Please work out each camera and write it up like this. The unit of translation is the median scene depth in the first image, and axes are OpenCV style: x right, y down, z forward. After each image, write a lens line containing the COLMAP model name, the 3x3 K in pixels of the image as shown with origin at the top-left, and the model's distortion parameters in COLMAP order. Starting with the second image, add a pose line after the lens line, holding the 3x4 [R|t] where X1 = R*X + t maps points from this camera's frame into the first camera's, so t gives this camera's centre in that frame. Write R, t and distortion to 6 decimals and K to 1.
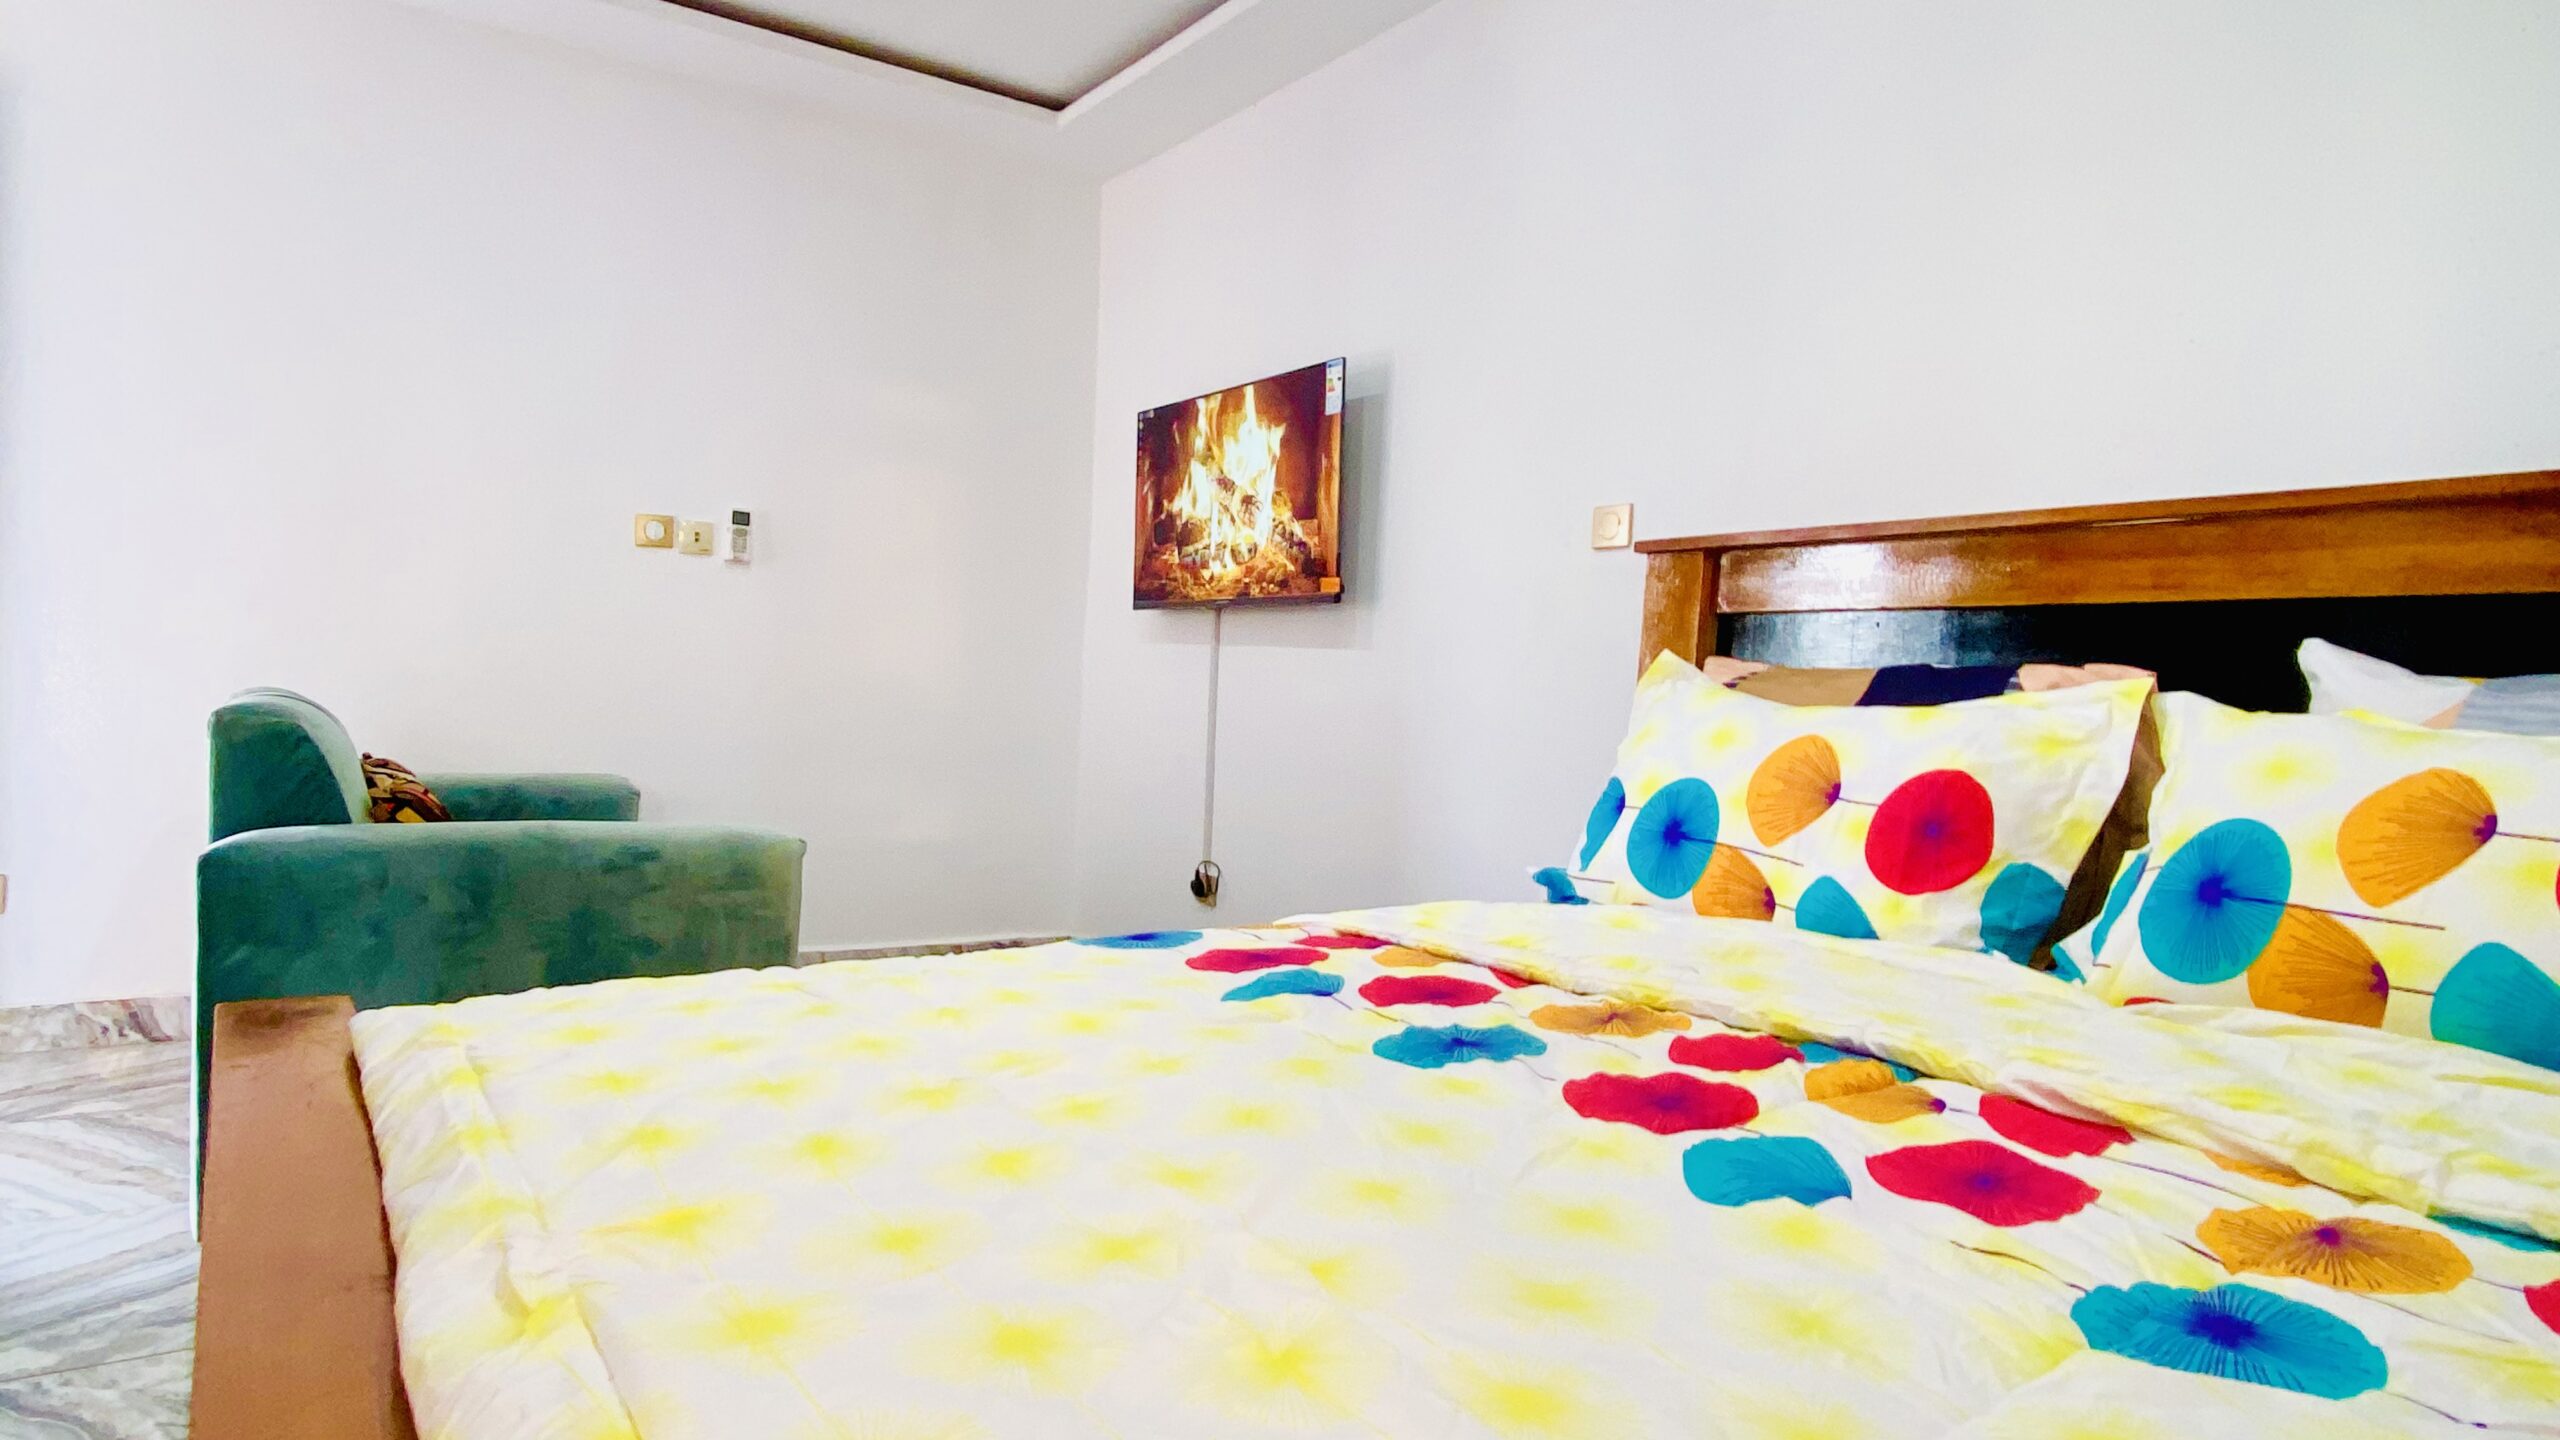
lens RADIAL K [[1447.3, 0, 1261.8], [0, 1447.3, 702.2], [0, 0, 1]] dist [0.016141, -0.019099]
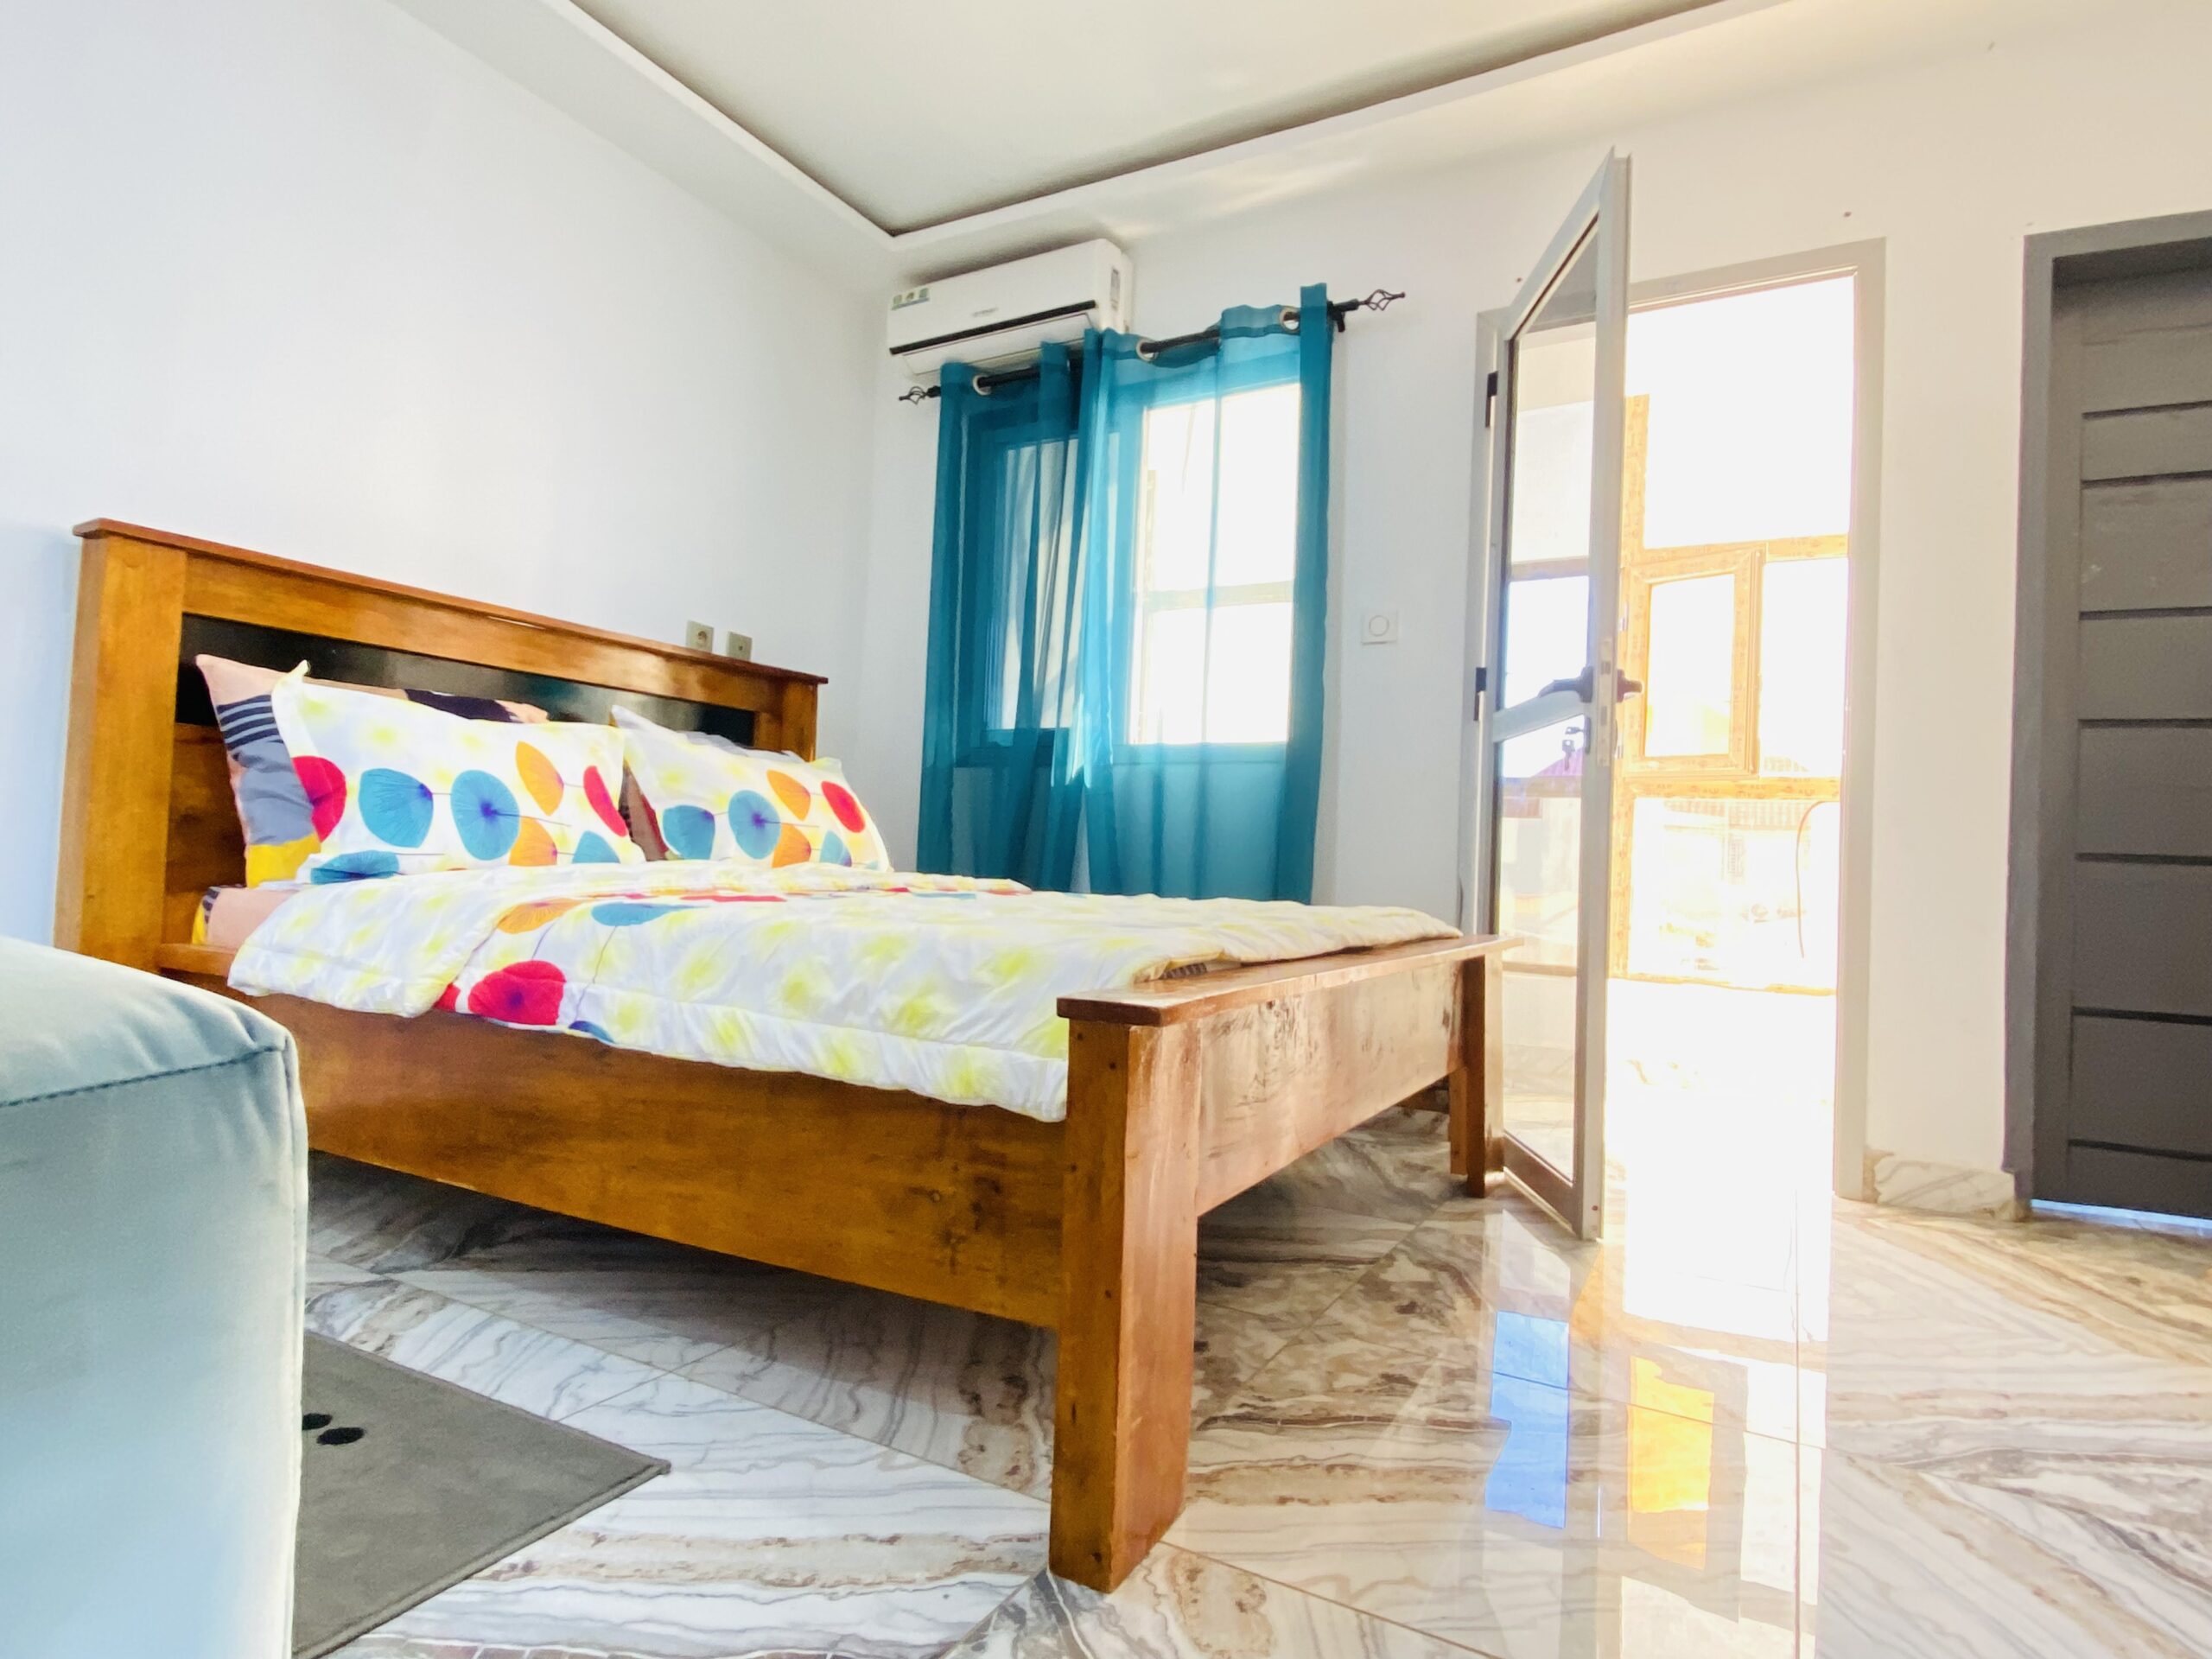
lens RADIAL K [[1218.1, 0, 1111.9], [0, 1218.1, 802.7], [0, 0, 1]] dist [0.024548, -0.024791]
pose [[-0.445253, -0.013176, 0.895308, -1.041142], [-0.048912, 0.998757, -0.009626, 0.068878], [-0.894068, -0.048077, -0.445344, 1.032936]]
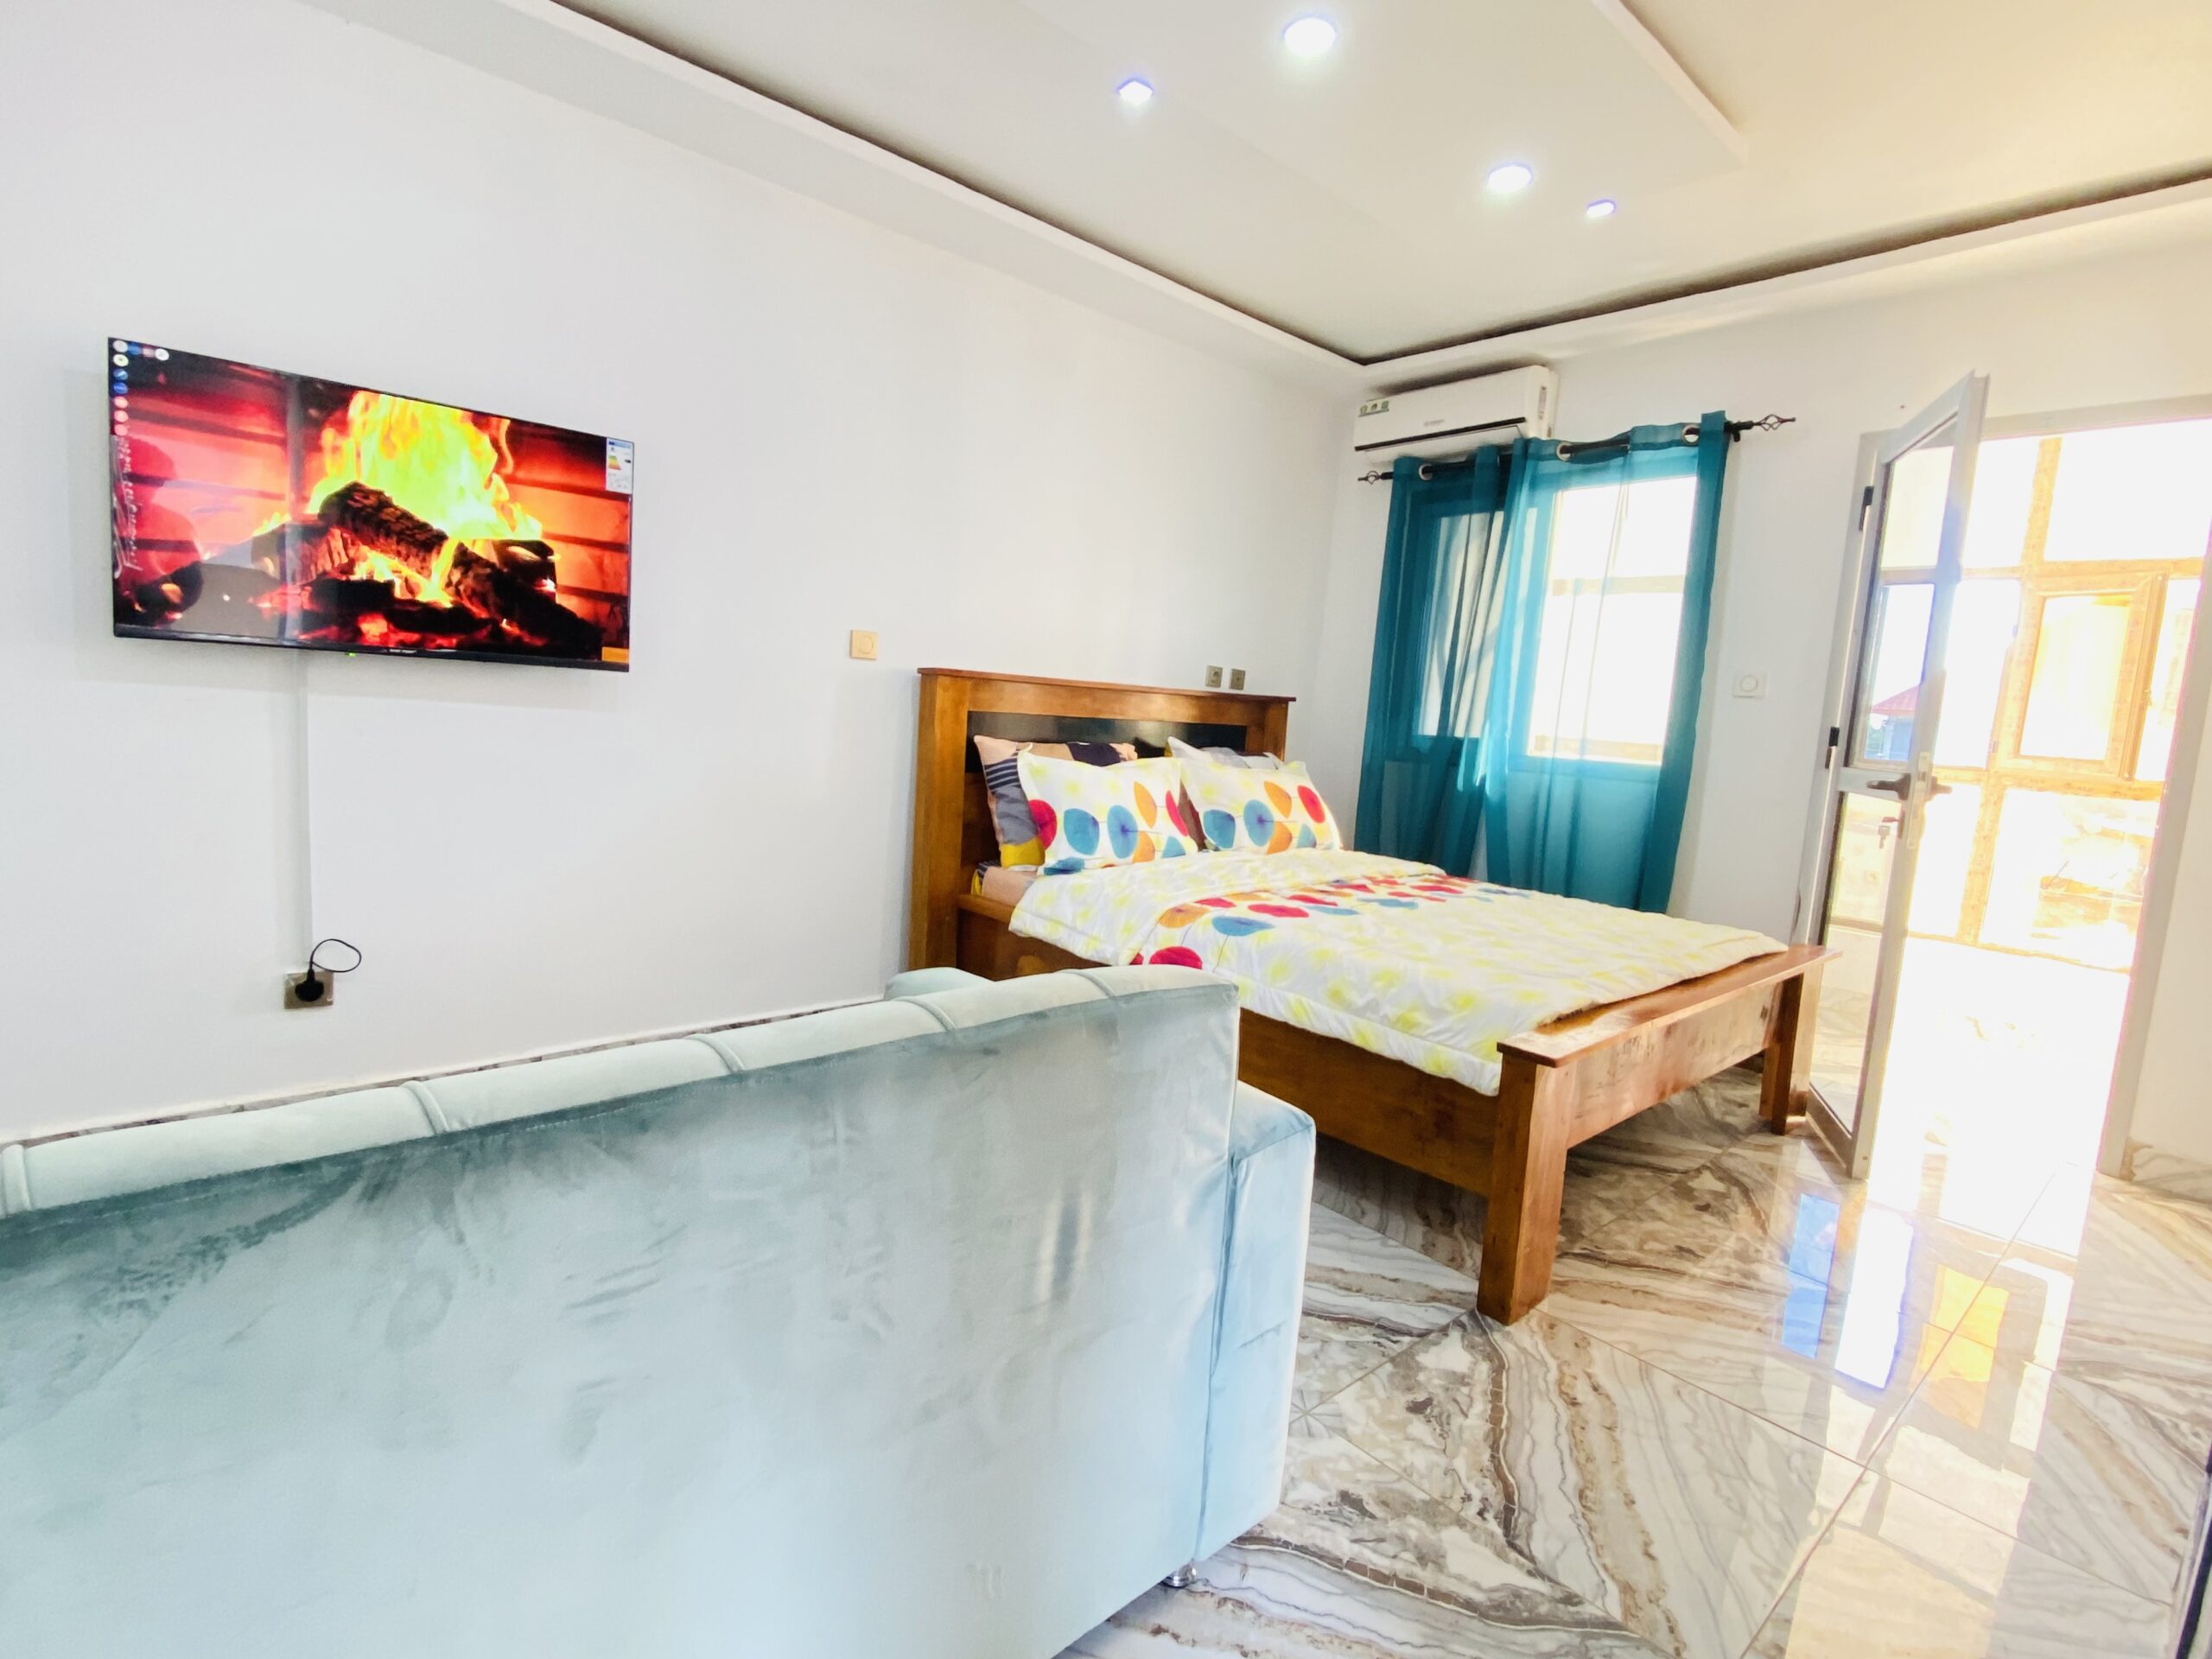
lens RADIAL K [[1079.8, 0, 1110.3], [0, 1079.8, 822.2], [0, 0, 1]] dist [0.013386, -0.020265]
pose [[-0.125775, -0.155810, 0.979747, -1.436467], [-0.063531, 0.986827, 0.148780, -0.180339], [-0.990023, -0.043531, -0.134016, 1.305198]]
